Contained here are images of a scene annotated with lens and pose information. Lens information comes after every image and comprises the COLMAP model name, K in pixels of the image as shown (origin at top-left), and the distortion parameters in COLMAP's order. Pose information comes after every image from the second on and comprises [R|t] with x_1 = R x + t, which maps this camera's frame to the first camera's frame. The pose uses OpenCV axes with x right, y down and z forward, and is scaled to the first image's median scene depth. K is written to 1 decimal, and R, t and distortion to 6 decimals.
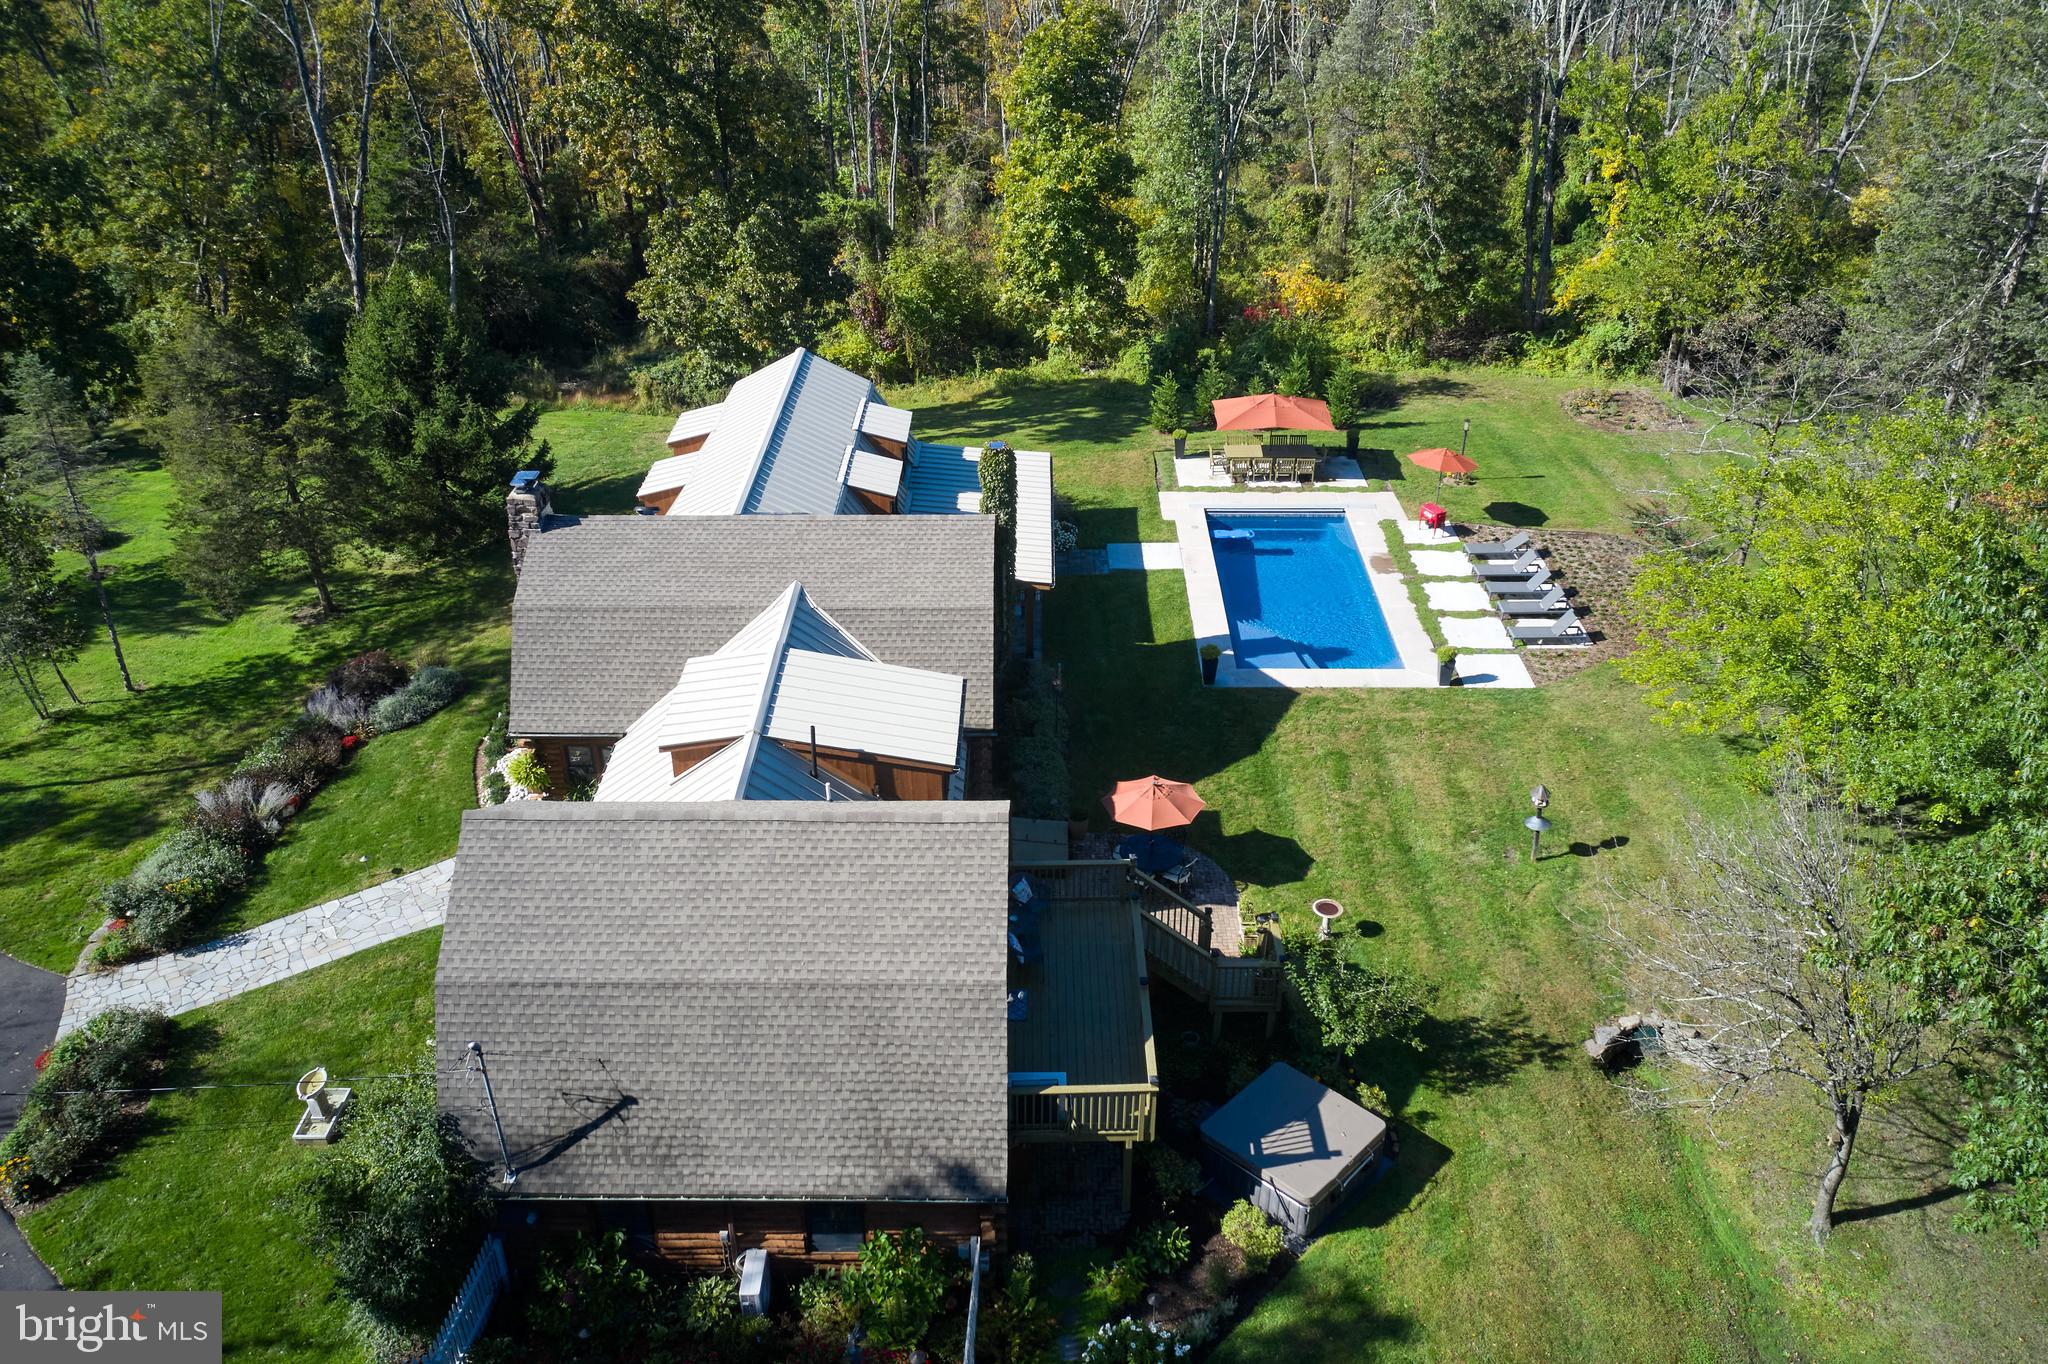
lens RADIAL K [[1580.4, 0, 1027.6], [0, 1580.4, 685.0], [0, 0, 1]] dist [-0.038771, 0.023473]
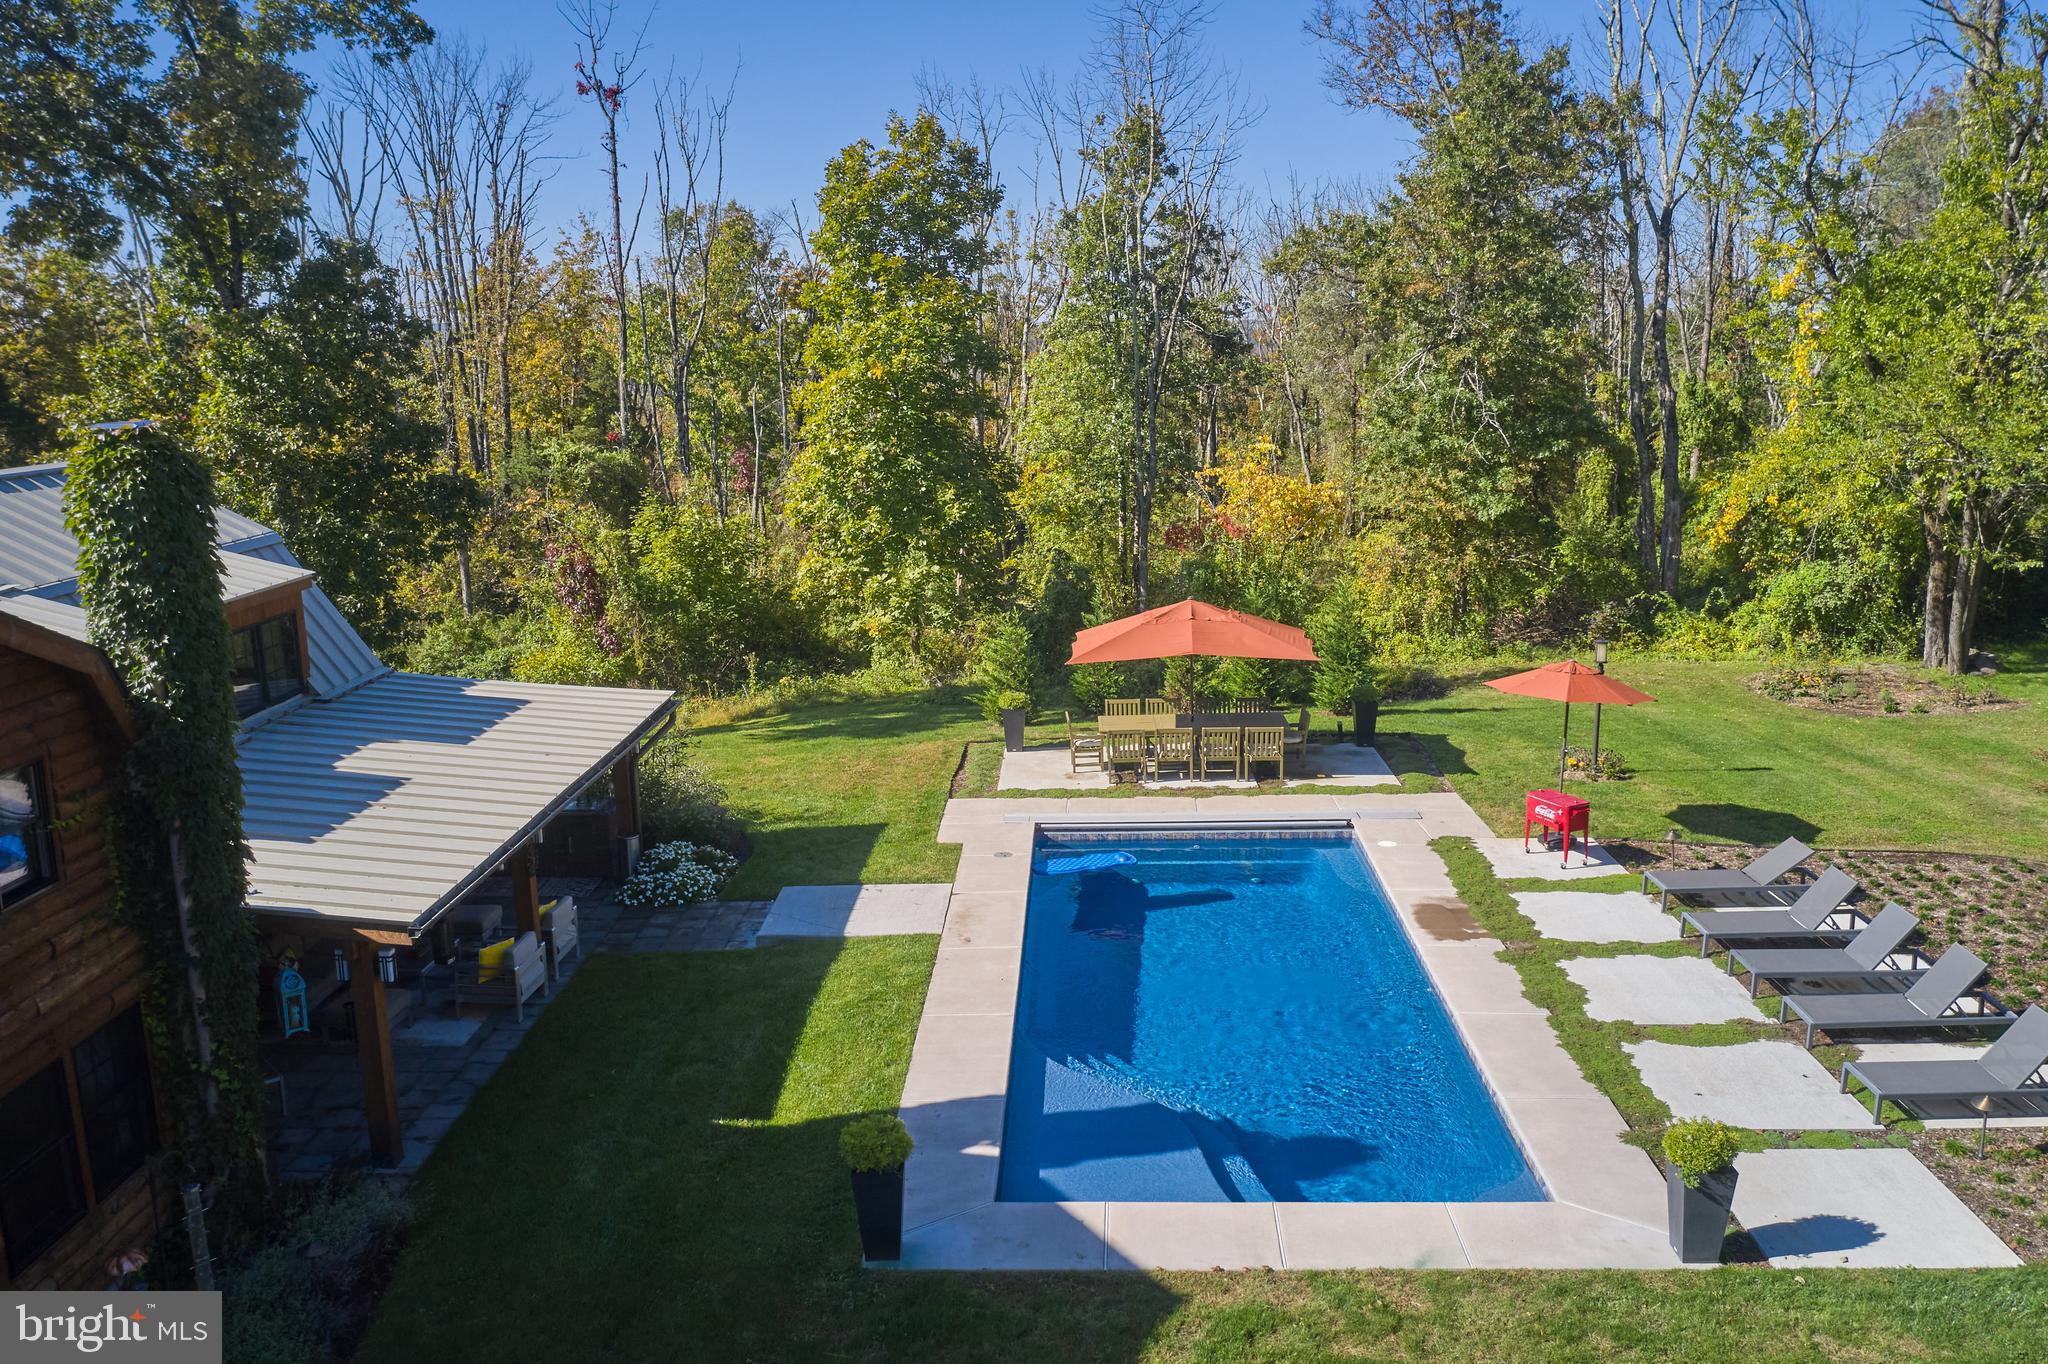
lens RADIAL K [[1580.4, 0, 1032.8], [0, 1580.4, 681.3], [0, 0, 1]] dist [-0.038771, 0.023473]
pose [[0.999628, -0.010192, -0.025298, 0.126066], [0.001647, 0.948419, -0.317015, -0.008136], [0.027224, 0.316855, 0.948083, 0.576761]]
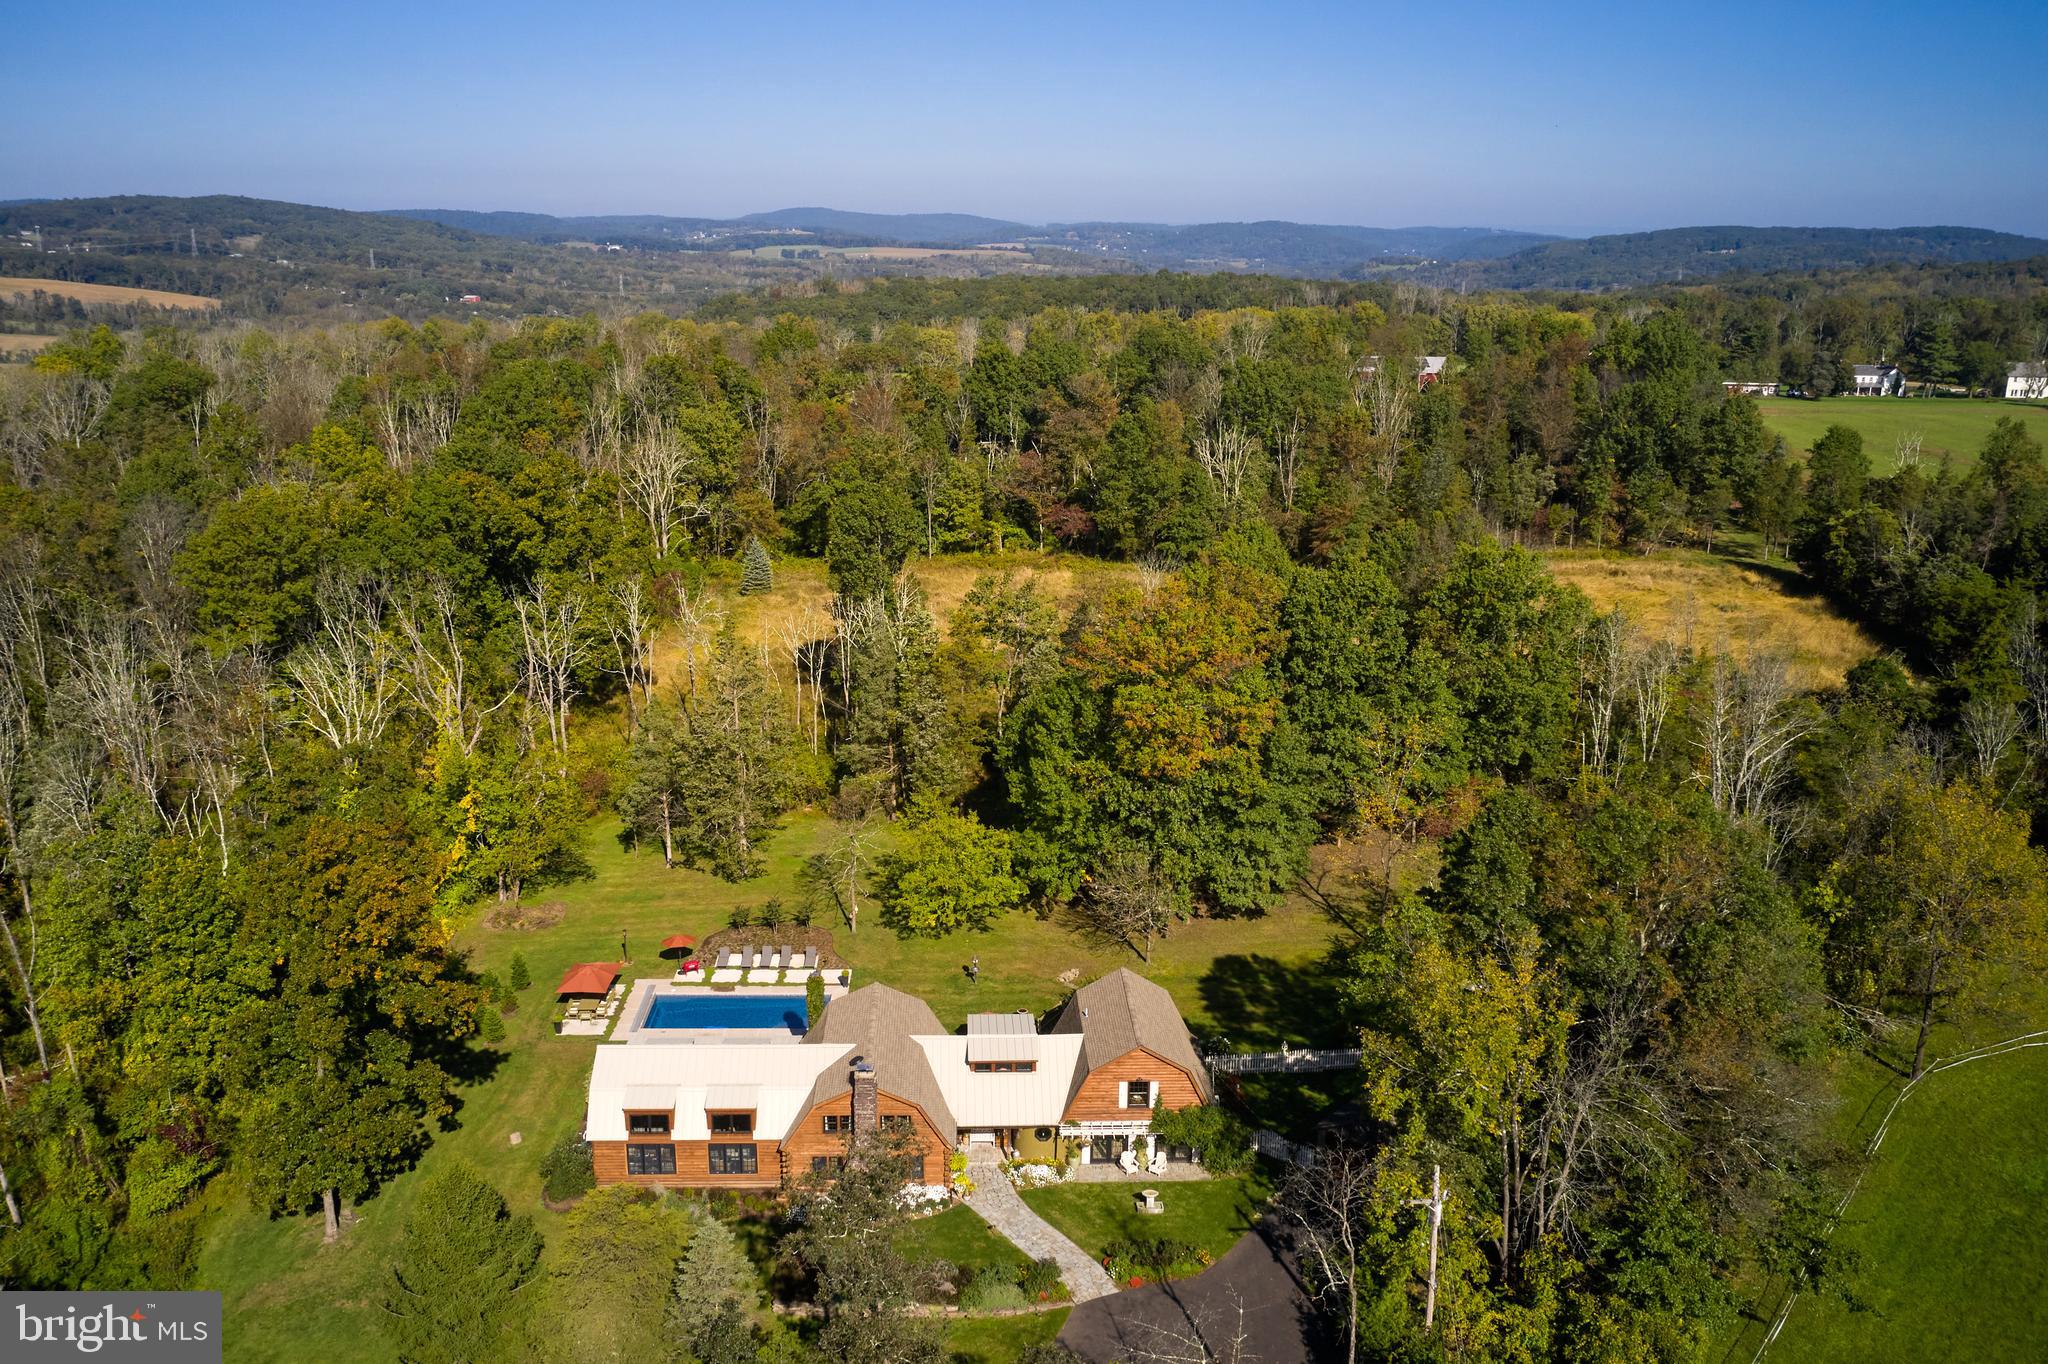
lens RADIAL K [[1580.4, 0, 1028.2], [0, 1580.4, 732.5], [0, 0, 1]] dist [-0.038771, 0.023473]
pose [[-0.056522, -0.283727, 0.957238, -1.530209], [0.485198, 0.830134, 0.274702, -0.671613], [-0.872576, 0.479976, 0.090743, 0.316786]]
